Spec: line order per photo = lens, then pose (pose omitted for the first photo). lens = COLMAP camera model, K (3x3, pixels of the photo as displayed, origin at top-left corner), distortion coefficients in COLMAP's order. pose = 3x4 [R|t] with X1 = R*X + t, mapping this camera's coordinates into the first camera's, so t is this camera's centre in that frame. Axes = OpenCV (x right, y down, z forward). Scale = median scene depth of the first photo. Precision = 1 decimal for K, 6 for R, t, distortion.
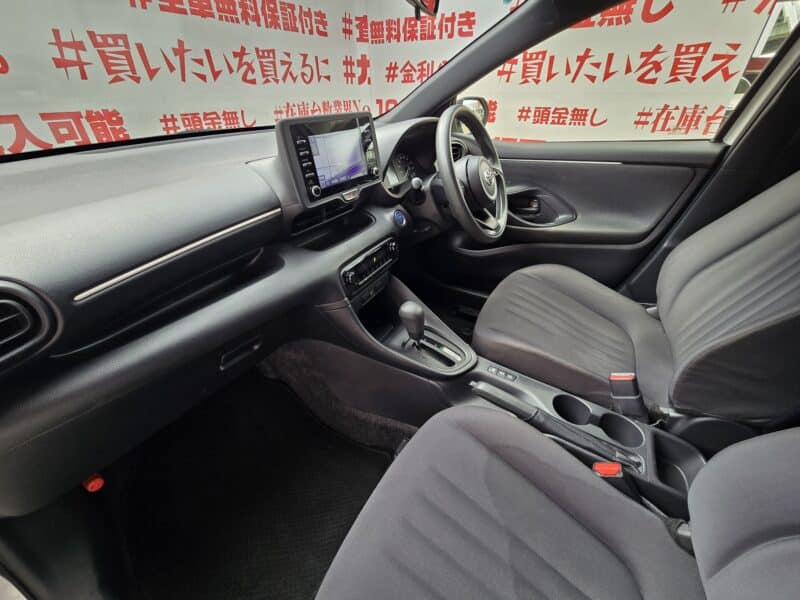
lens RADIAL K [[323.3, 0, 396.5], [0, 323.3, 294.4], [0, 0, 1]] dist [-0.001178, -0.000211]
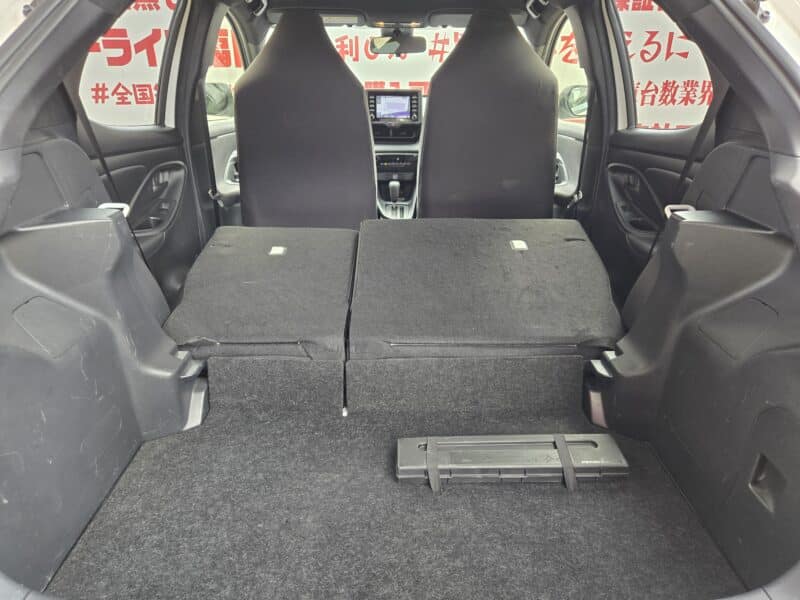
lens RADIAL K [[537.7, 0, 402.0], [0, 537.7, 313.1], [0, 0, 1]] dist [0.024691, -0.001551]
pose [[0.512778, 0.373380, -0.773076, 1.125542], [-0.461523, 0.879178, 0.118500, 0.126613], [0.723917, 0.296028, 0.623146, -0.302761]]
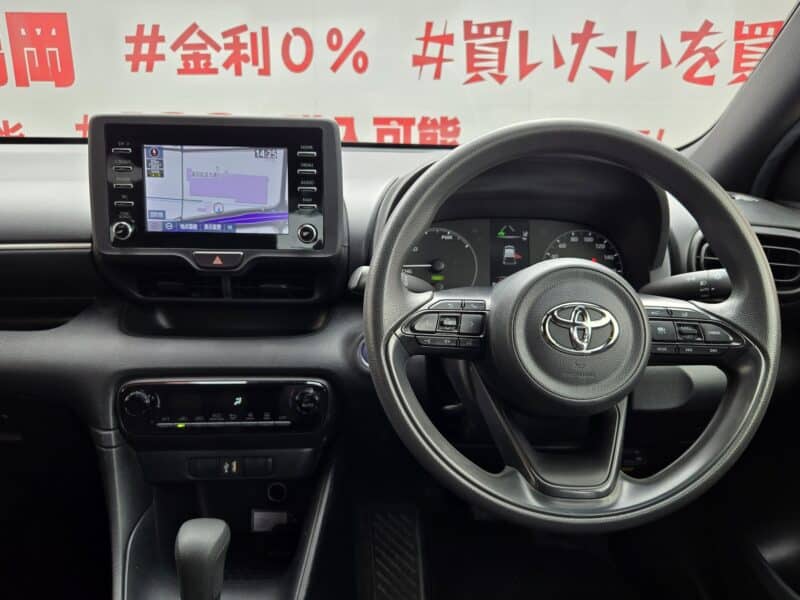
lens RADIAL K [[662.5, 0, 400.0], [0, 662.5, 300.0], [0, 0, 1]] dist [0.027962, -0.005497]
pose [[0.516468, 0.257660, -0.816622, 0.312219], [-0.468962, 0.883035, -0.017978, -0.128942], [0.716474, 0.392250, 0.576892, 0.218904]]
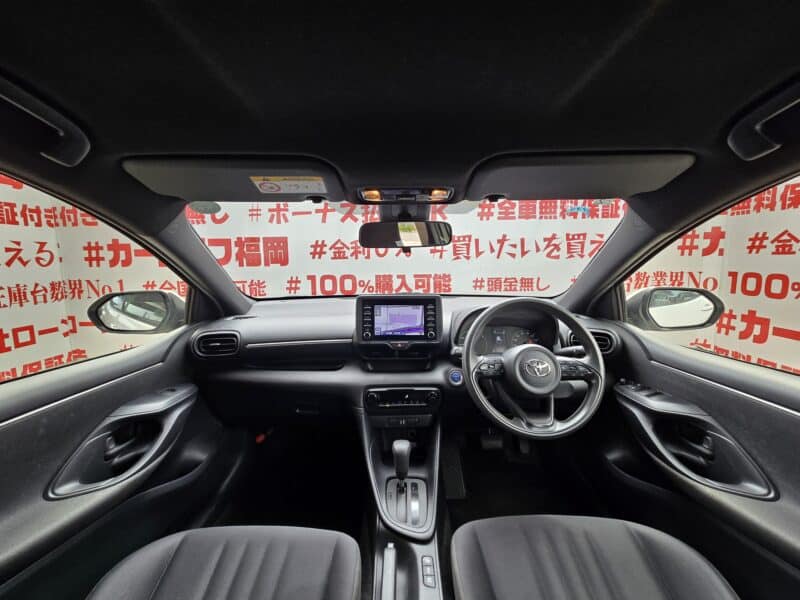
lens RADIAL K [[323.3, 0, 396.5], [0, 323.3, 294.4], [0, 0, 1]] dist [-0.001178, -0.000211]
pose [[0.491408, 0.099966, -0.865174, 0.384026], [-0.455739, 0.876044, -0.157632, -0.094562], [0.742173, 0.471755, 0.476053, 0.066174]]
